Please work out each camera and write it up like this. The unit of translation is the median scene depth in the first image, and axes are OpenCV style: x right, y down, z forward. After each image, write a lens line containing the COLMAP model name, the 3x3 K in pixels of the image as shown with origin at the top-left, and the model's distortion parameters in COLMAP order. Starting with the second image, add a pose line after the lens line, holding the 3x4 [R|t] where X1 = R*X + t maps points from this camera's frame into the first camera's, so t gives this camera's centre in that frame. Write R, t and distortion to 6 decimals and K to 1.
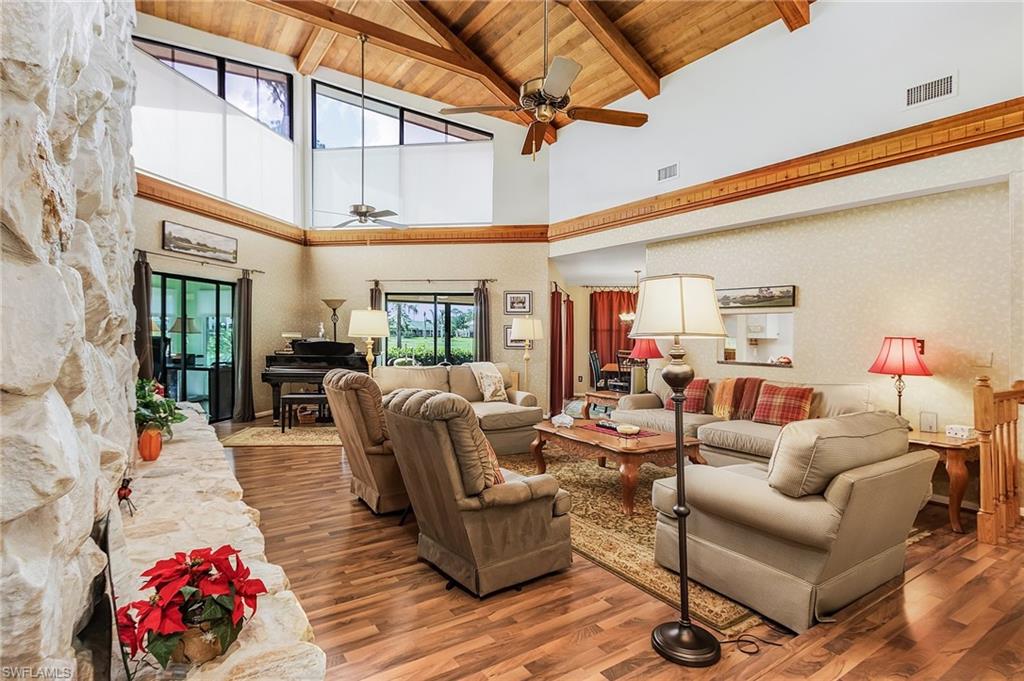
lens RADIAL K [[515.7, 0, 510.4], [0, 515.7, 331.2], [0, 0, 1]] dist [0.002230, 0.000299]
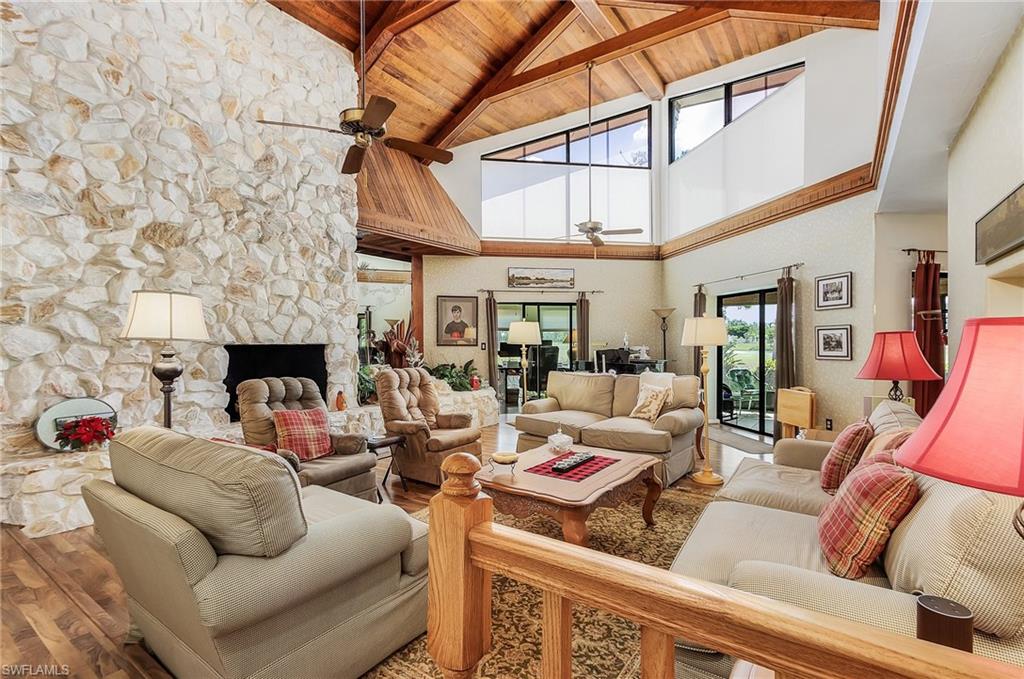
lens RADIAL K [[488.3, 0, 511.0], [0, 488.3, 347.8], [0, 0, 1]] dist [0.005146, 0.000317]
pose [[0.330573, -0.004174, -0.943771, 0.546279], [0.014066, 0.999901, 0.000505, 0.013092], [0.943676, -0.013442, 0.330599, 0.443643]]
